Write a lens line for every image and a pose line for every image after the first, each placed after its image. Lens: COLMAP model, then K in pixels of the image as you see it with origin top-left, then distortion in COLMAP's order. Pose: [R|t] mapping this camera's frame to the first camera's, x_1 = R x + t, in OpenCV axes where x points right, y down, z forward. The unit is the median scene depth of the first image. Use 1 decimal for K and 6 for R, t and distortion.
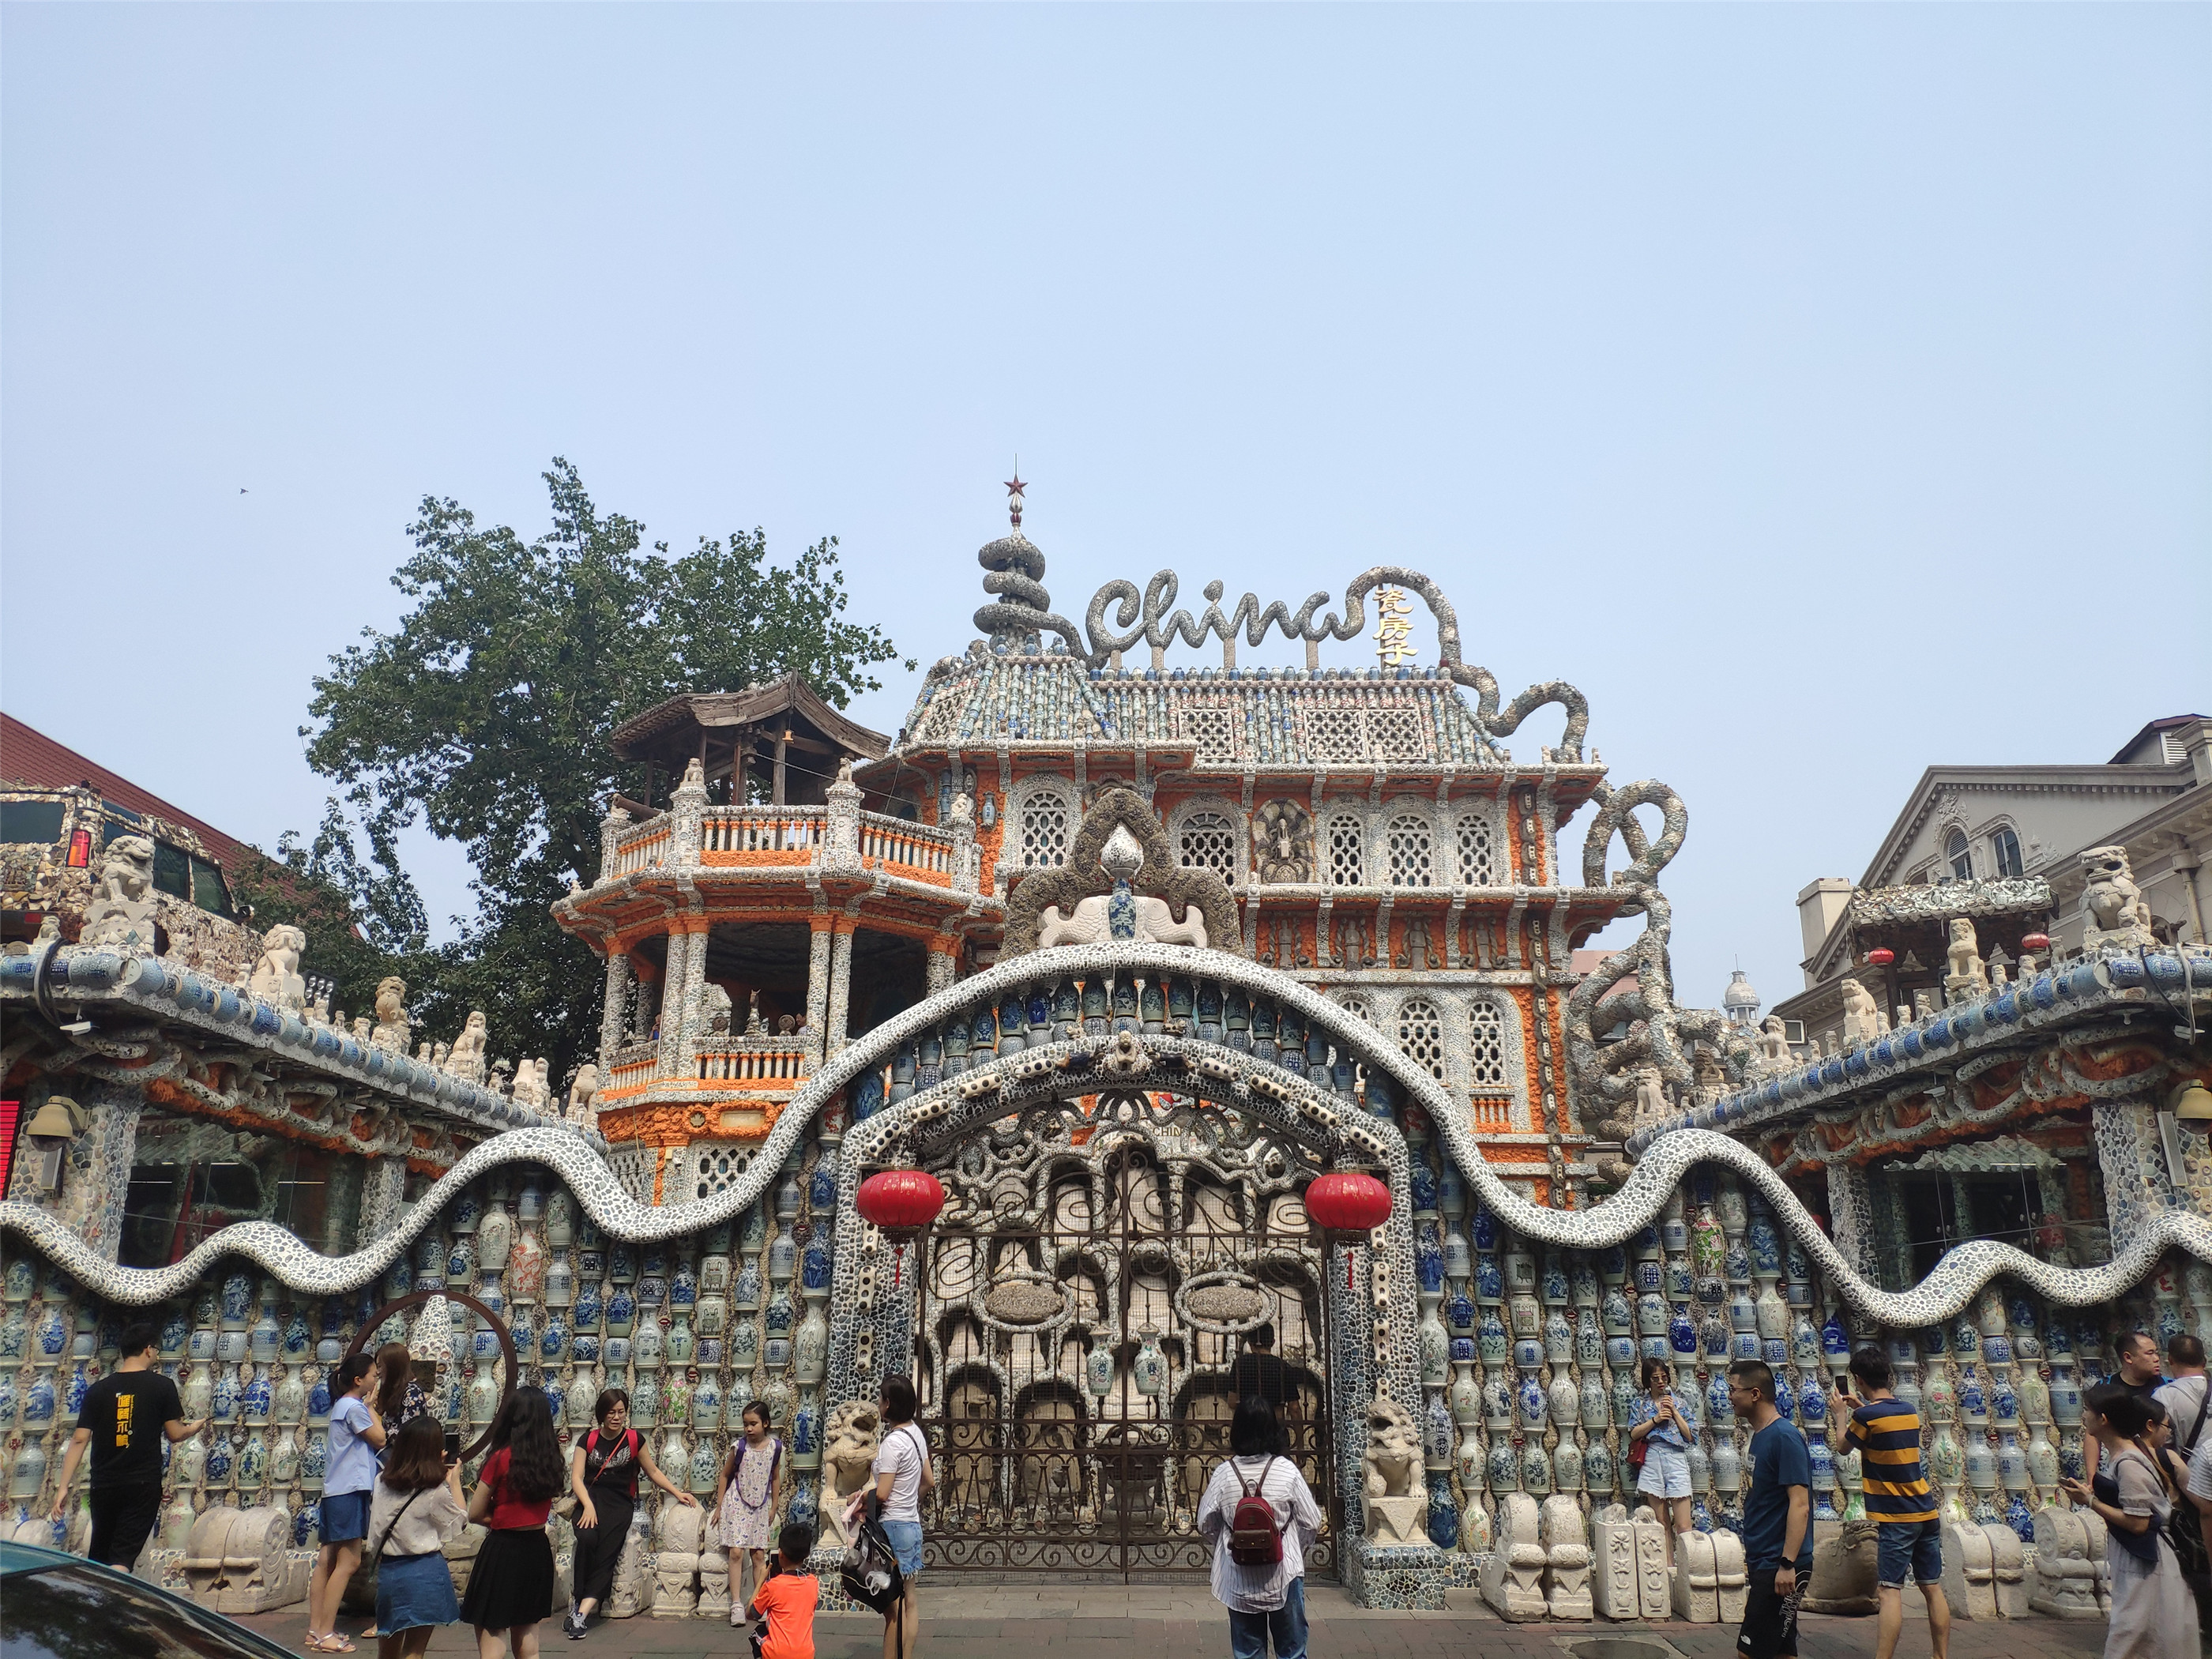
lens RADIAL K [[1710.2, 0, 1106.0], [0, 1710.2, 829.5], [0, 0, 1]] dist [0.243922, -0.609020]
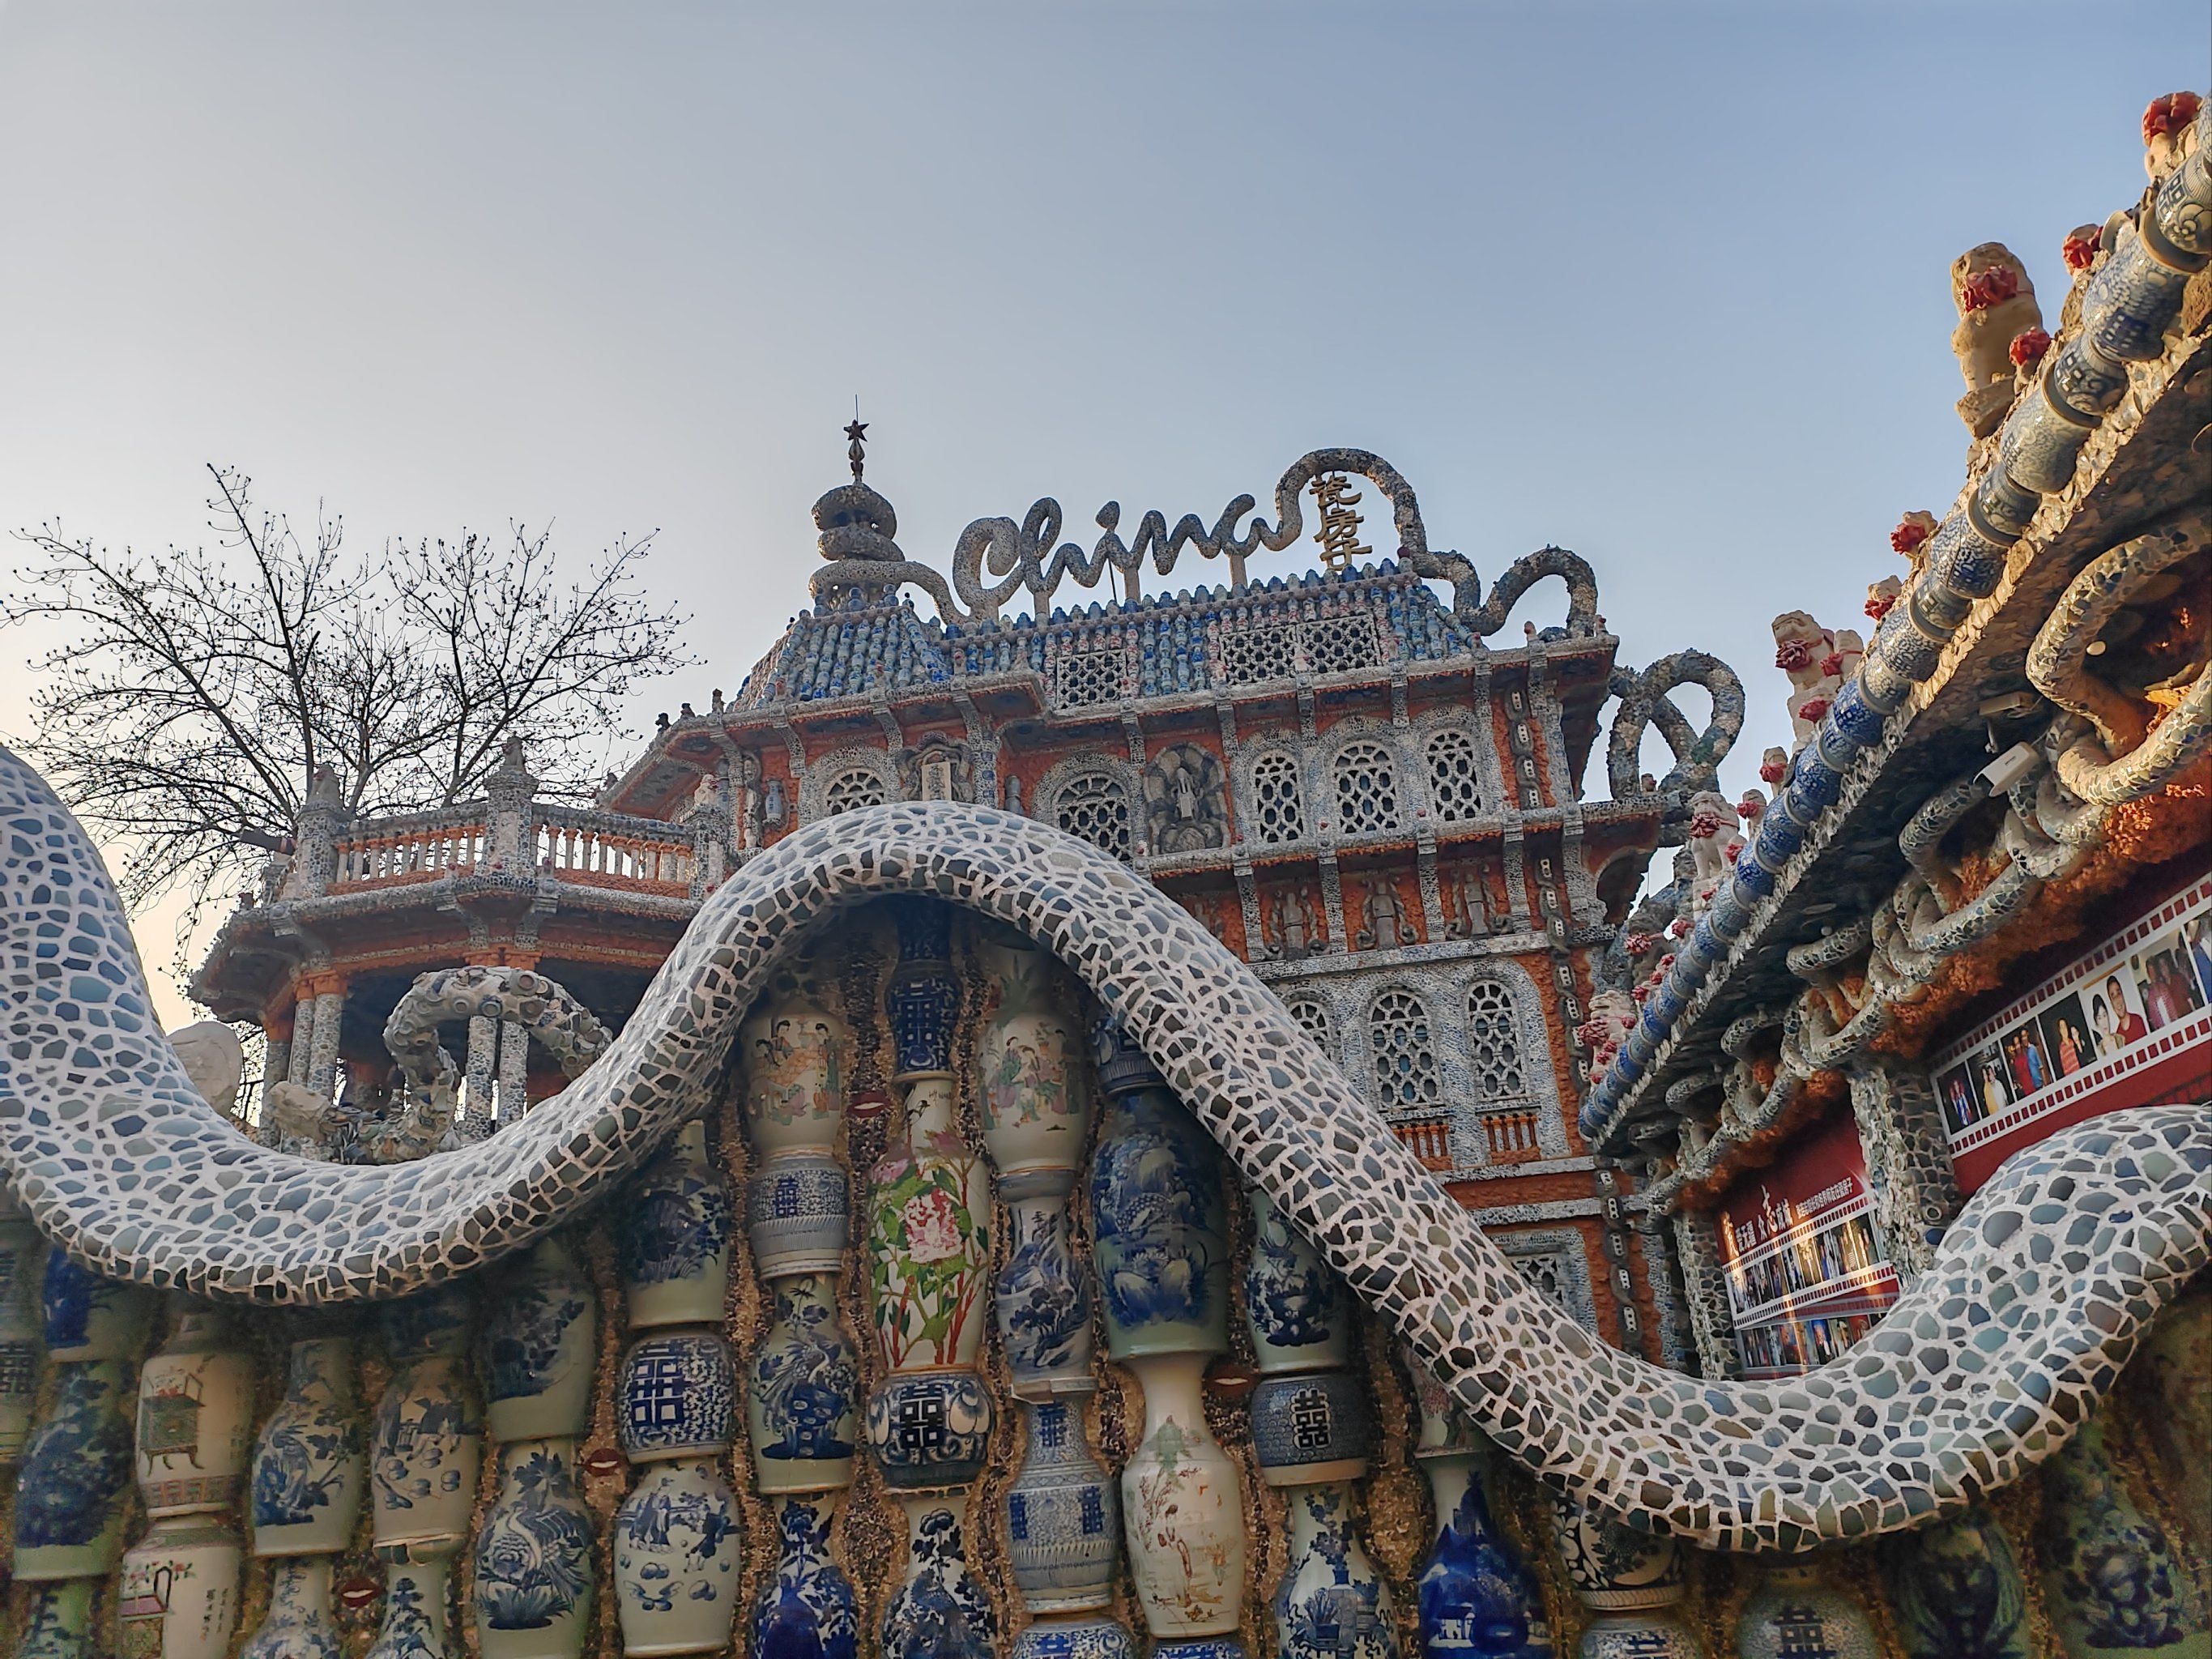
lens RADIAL K [[1659.3, 0, 1105.3], [0, 1659.3, 849.3], [0, 0, 1]] dist [0.067044, -0.113023]
pose [[0.984149, -0.126753, -0.124035, 0.158752], [0.117977, 0.990124, -0.075733, 0.080184], [0.132409, 0.059899, 0.989384, 0.303503]]
